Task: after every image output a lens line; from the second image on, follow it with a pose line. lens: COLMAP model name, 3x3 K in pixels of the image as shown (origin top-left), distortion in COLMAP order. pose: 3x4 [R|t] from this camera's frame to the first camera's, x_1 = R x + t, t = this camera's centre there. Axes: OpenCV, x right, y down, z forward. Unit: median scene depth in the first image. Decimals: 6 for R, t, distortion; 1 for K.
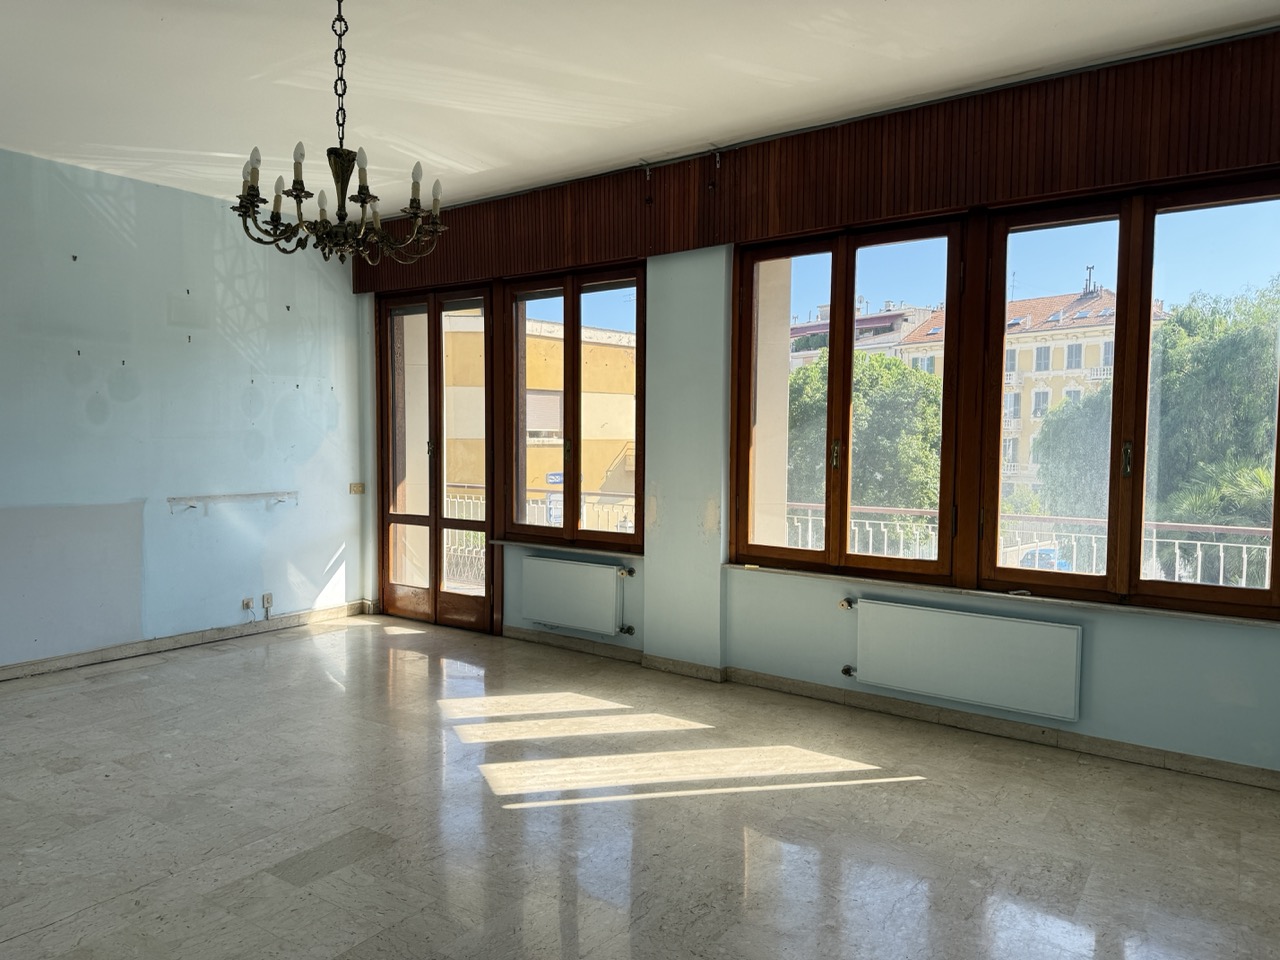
lens RADIAL K [[909.3, 0, 651.0], [0, 909.3, 482.4], [0, 0, 1]] dist [0.048800, -0.060050]
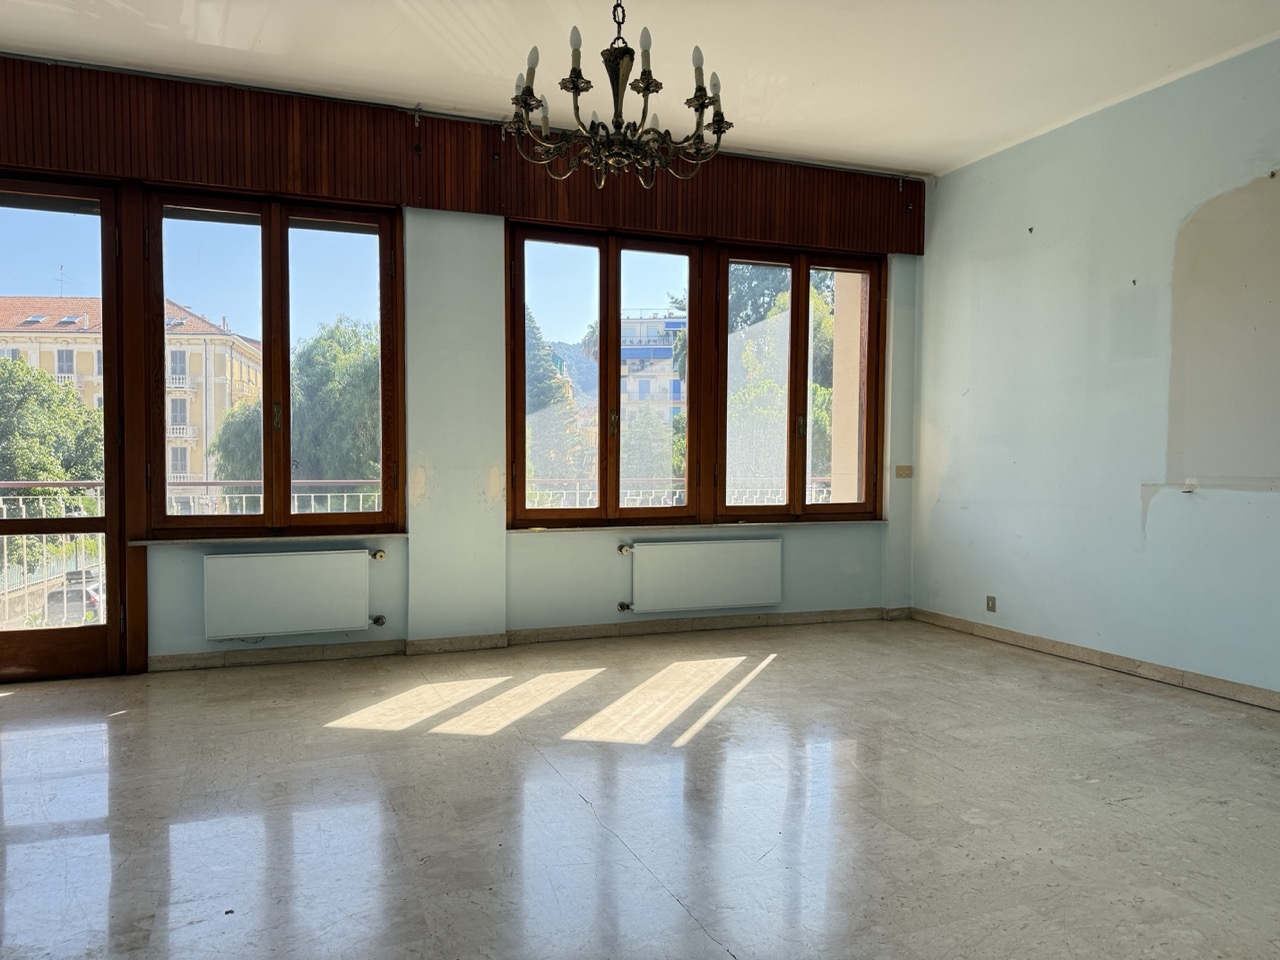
lens RADIAL K [[909.3, 0, 641.6], [0, 909.3, 482.9], [0, 0, 1]] dist [0.048800, -0.060050]
pose [[0.518913, -0.030457, 0.854284, -0.718408], [0.044344, 0.998979, 0.008681, 0.035336], [-0.853676, 0.033378, 0.519734, 0.342731]]
